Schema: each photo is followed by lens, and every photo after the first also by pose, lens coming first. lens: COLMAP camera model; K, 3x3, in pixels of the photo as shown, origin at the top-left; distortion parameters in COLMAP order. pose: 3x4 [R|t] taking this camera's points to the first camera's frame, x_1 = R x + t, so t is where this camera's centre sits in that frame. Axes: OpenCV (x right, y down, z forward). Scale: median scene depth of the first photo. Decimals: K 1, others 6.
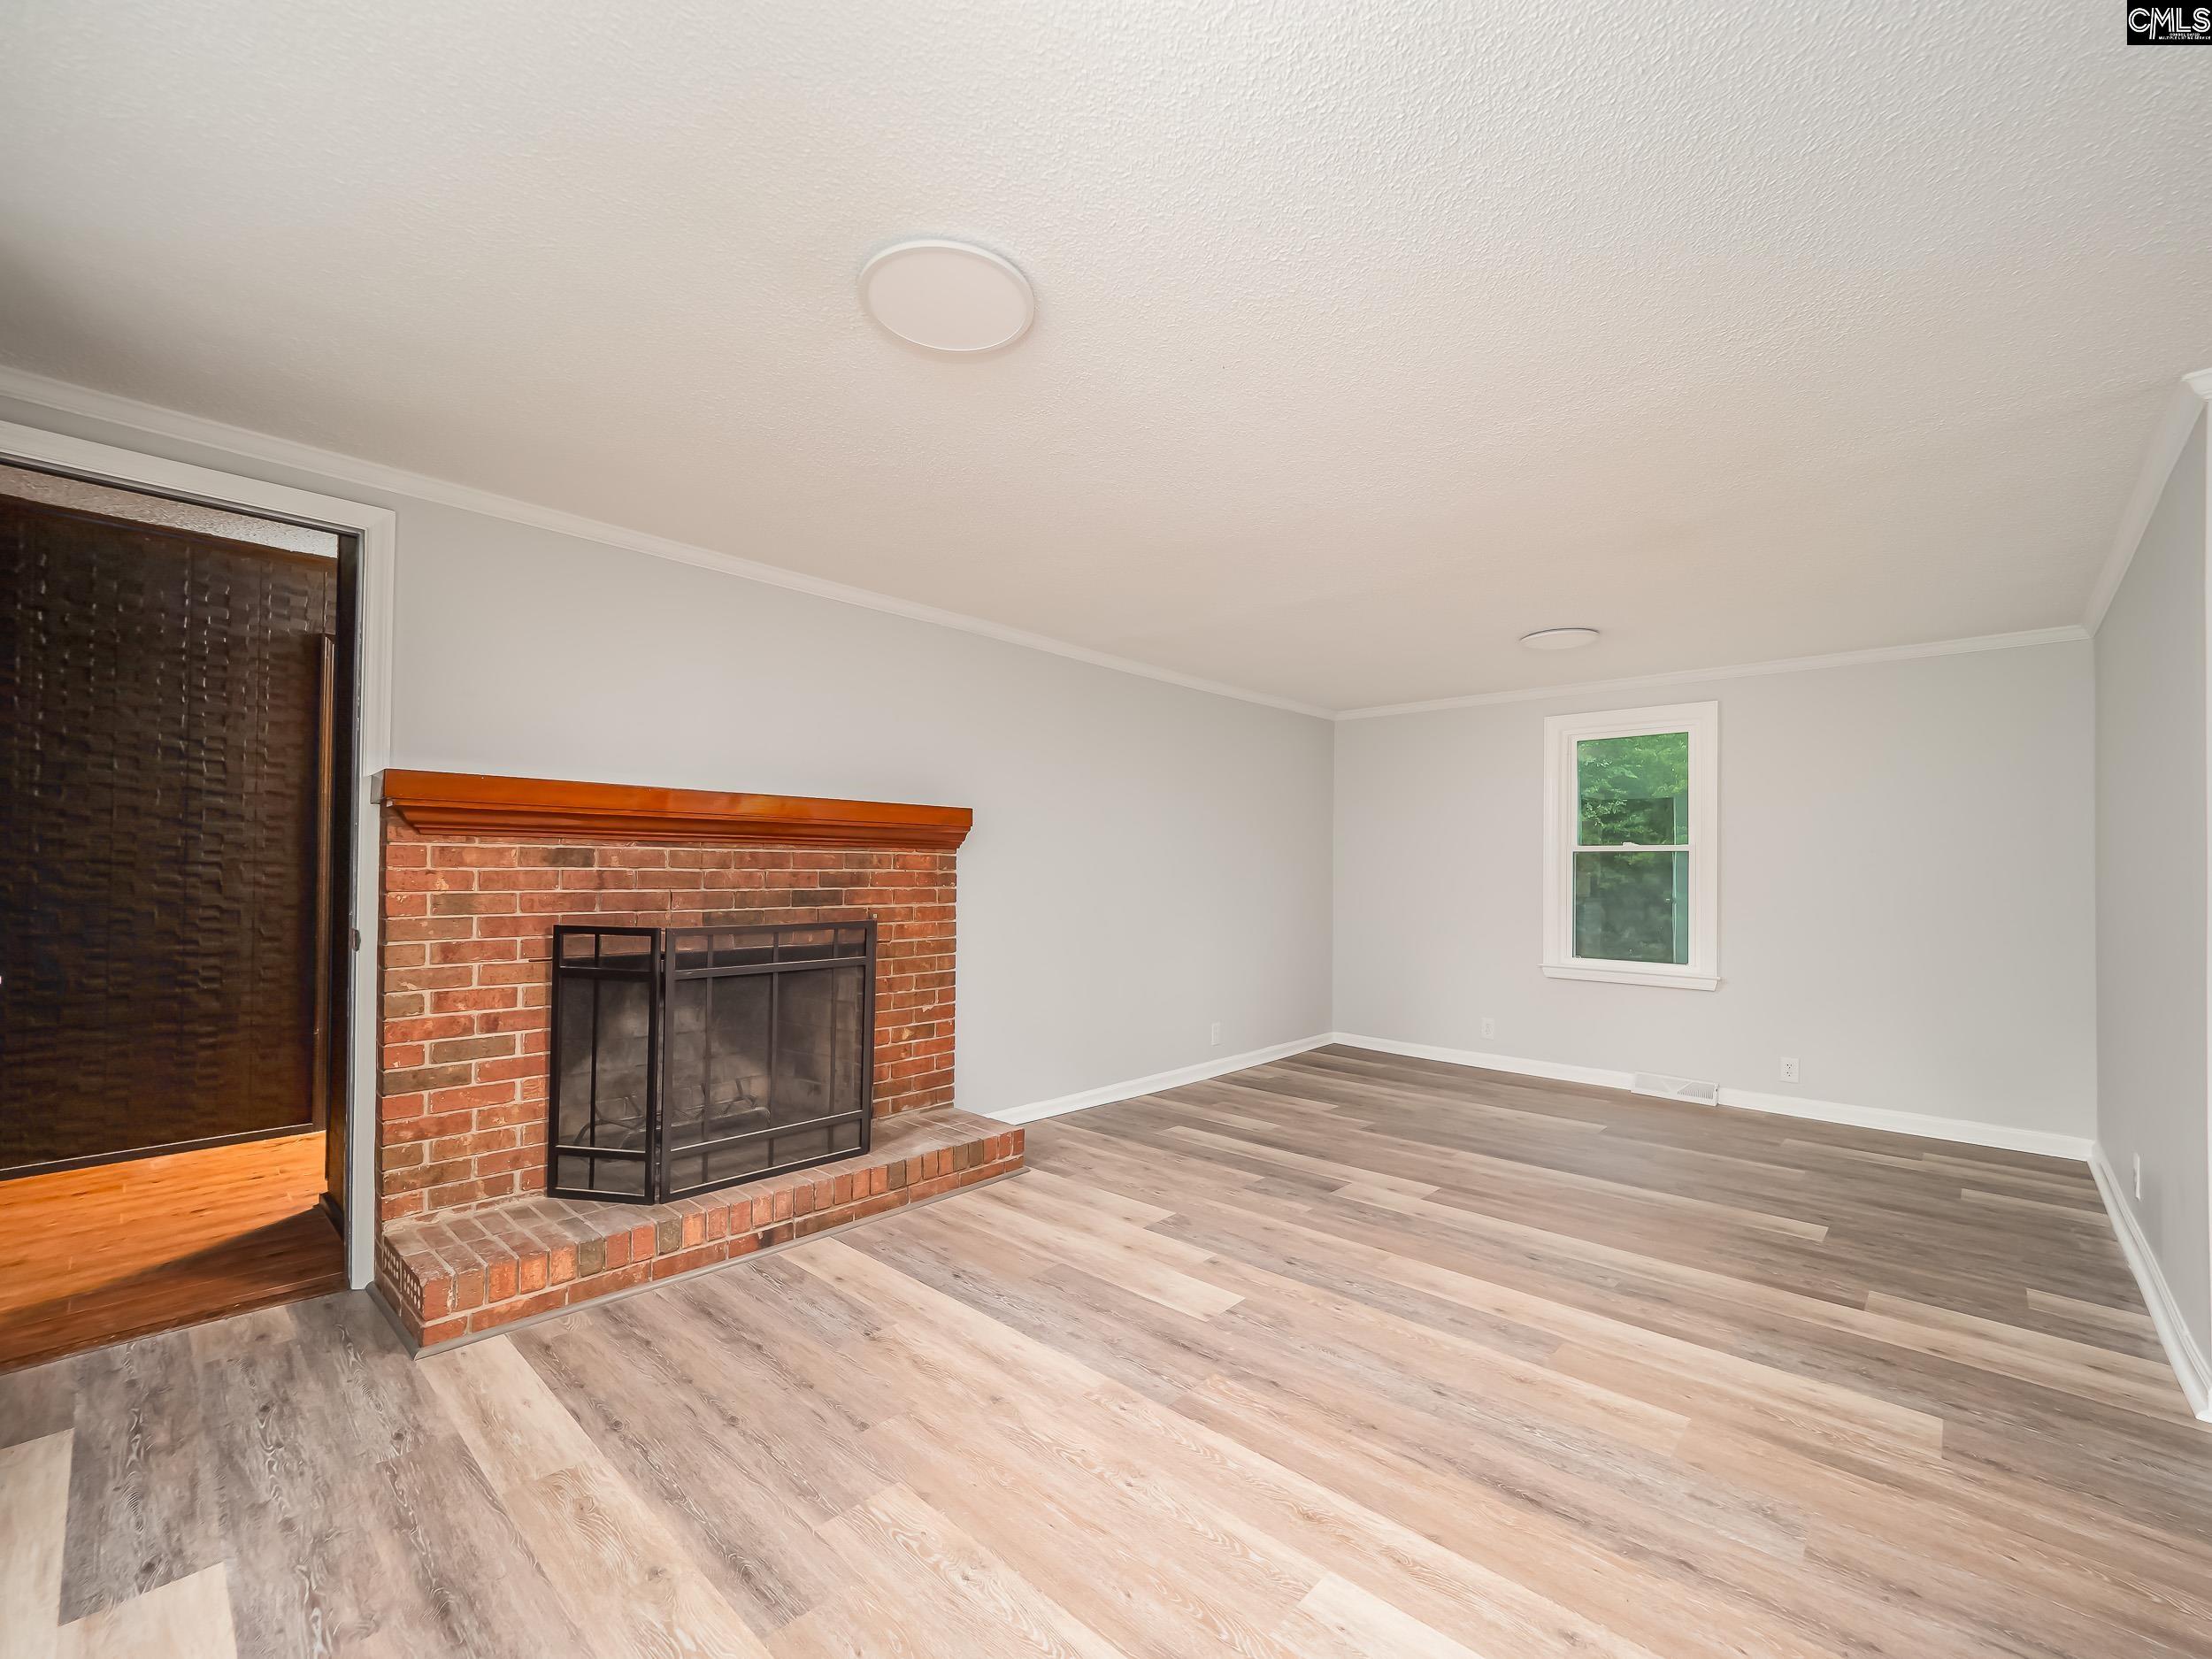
lens RADIAL K [[933.9, 0, 1099.0], [0, 933.9, 864.1], [0, 0, 1]] dist [-0.009278, 0.008643]
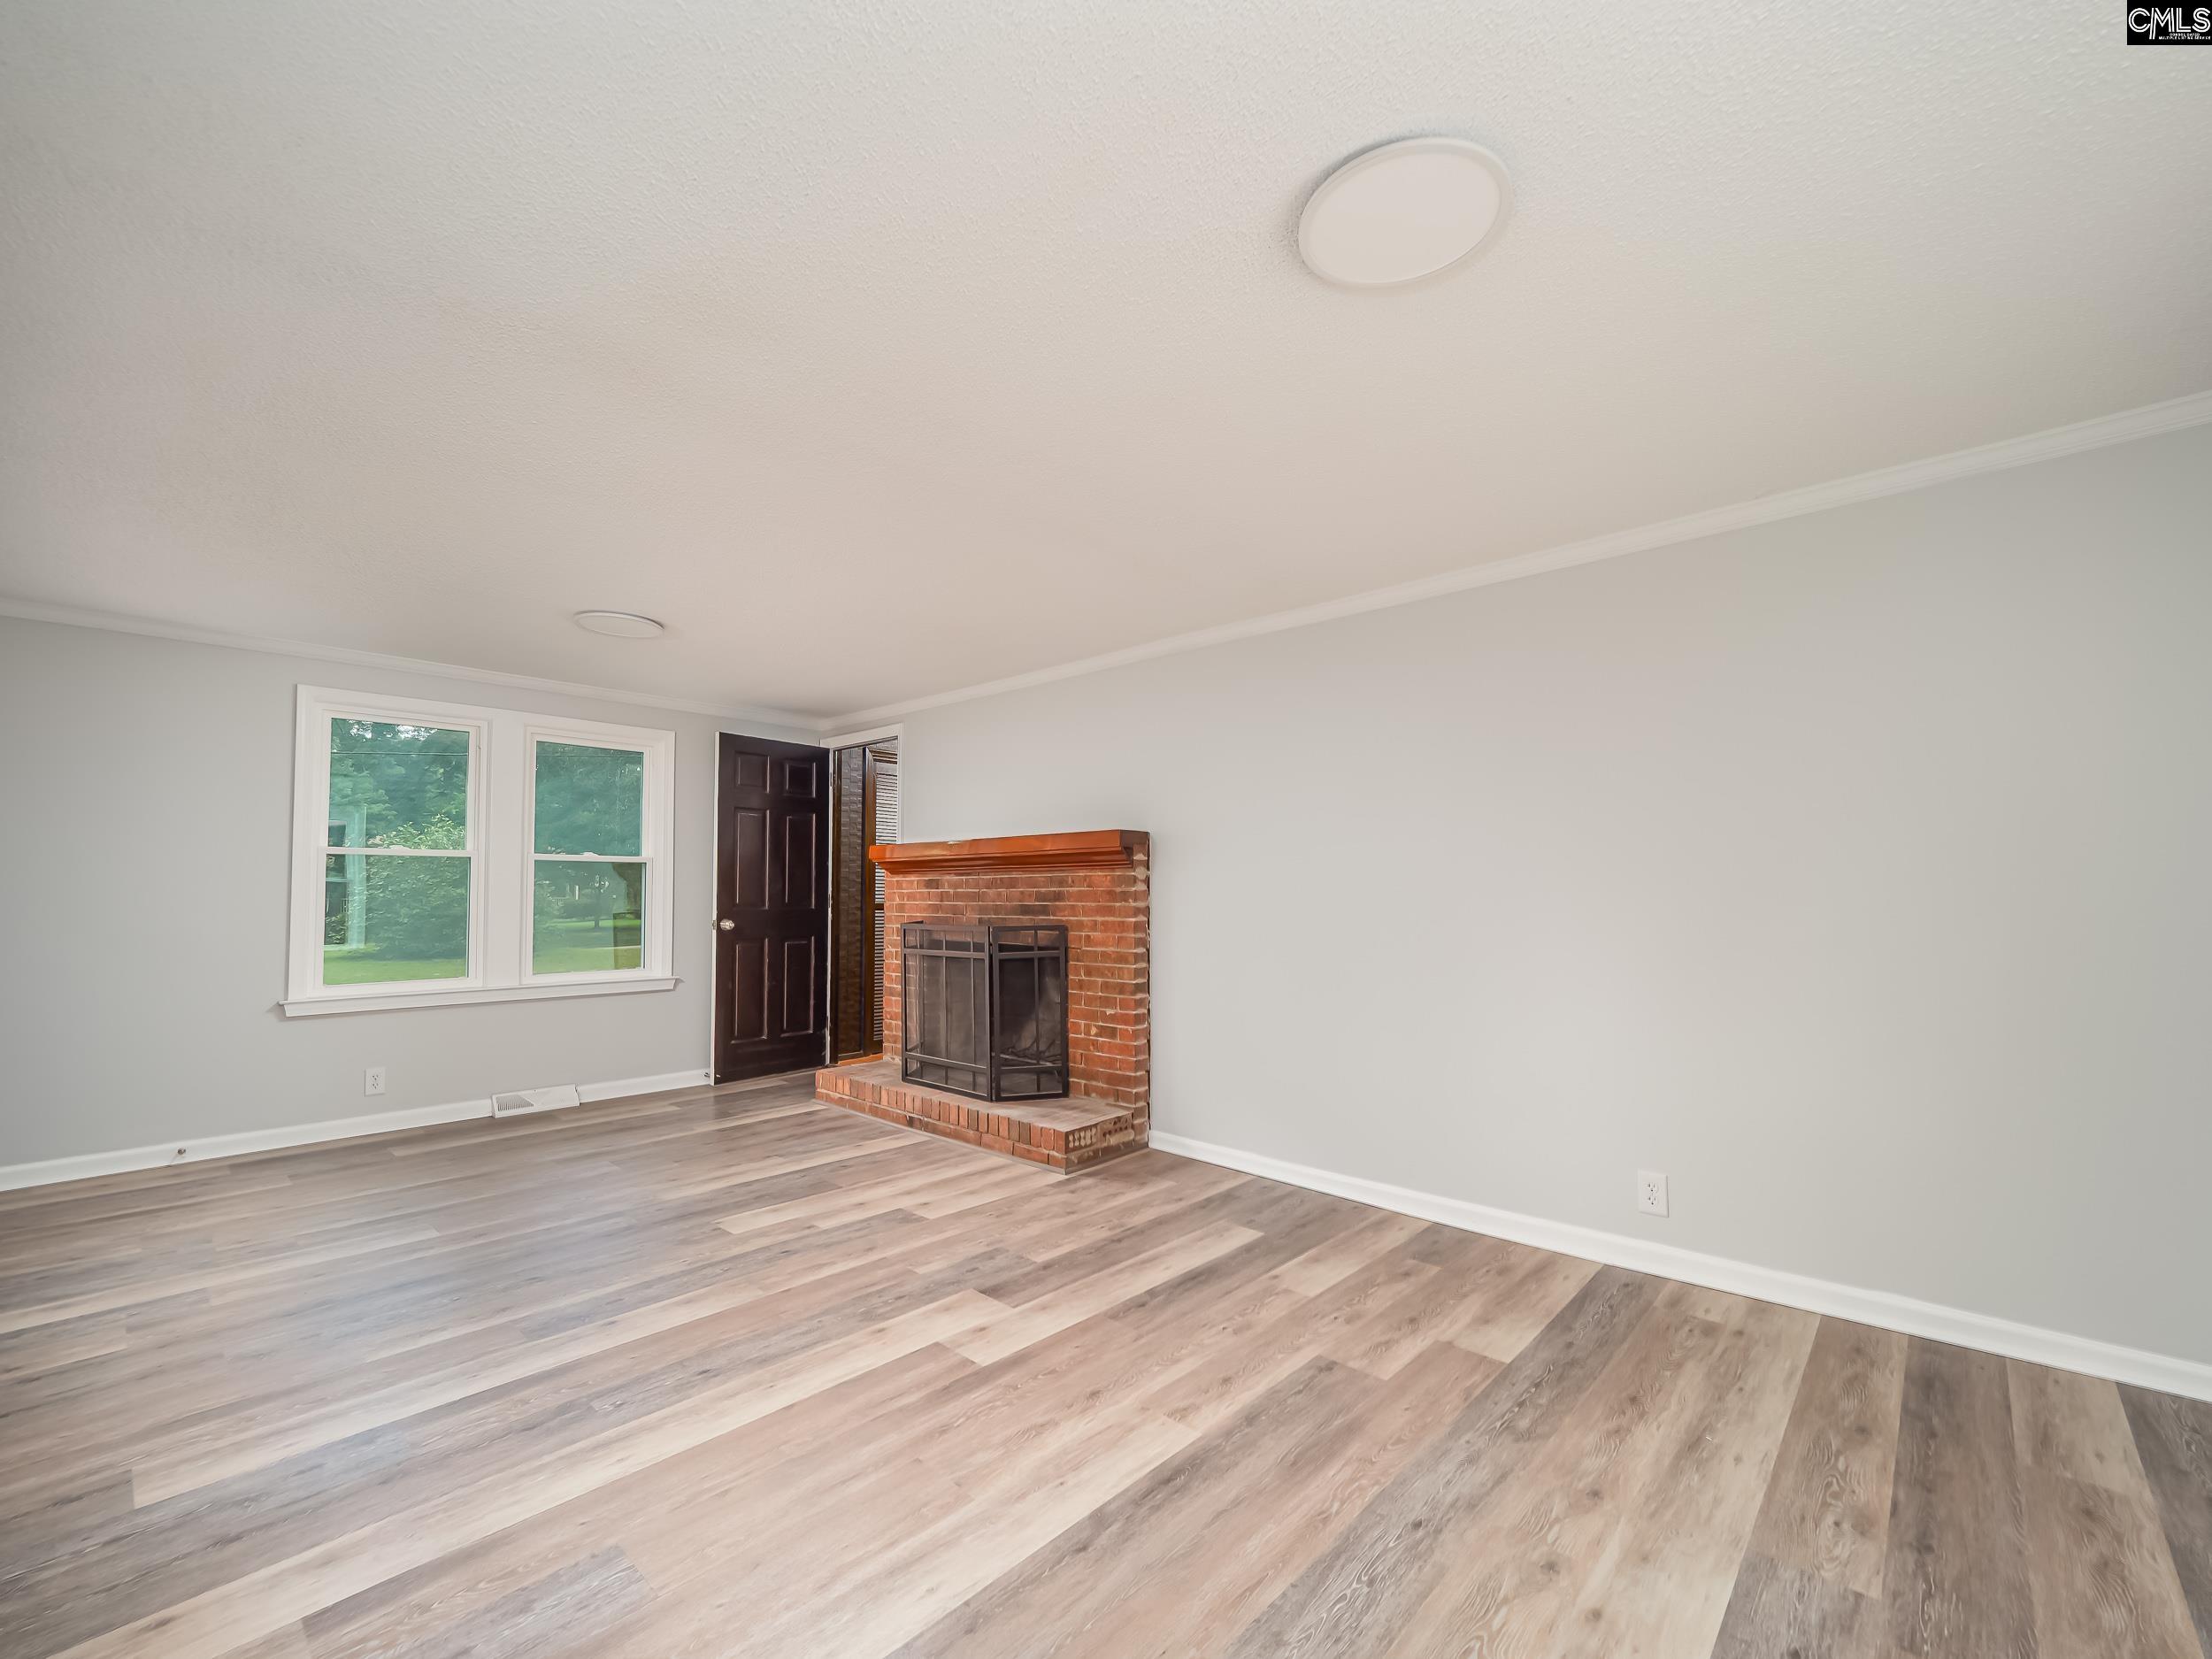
lens RADIAL K [[933.9, 0, 1099.0], [0, 933.9, 864.1], [0, 0, 1]] dist [-0.009278, 0.008643]
pose [[0.007782, -0.040237, -0.999160, 1.061523], [0.010443, 0.999139, -0.040154, 0.026026], [0.999915, -0.010122, 0.008196, 1.113923]]
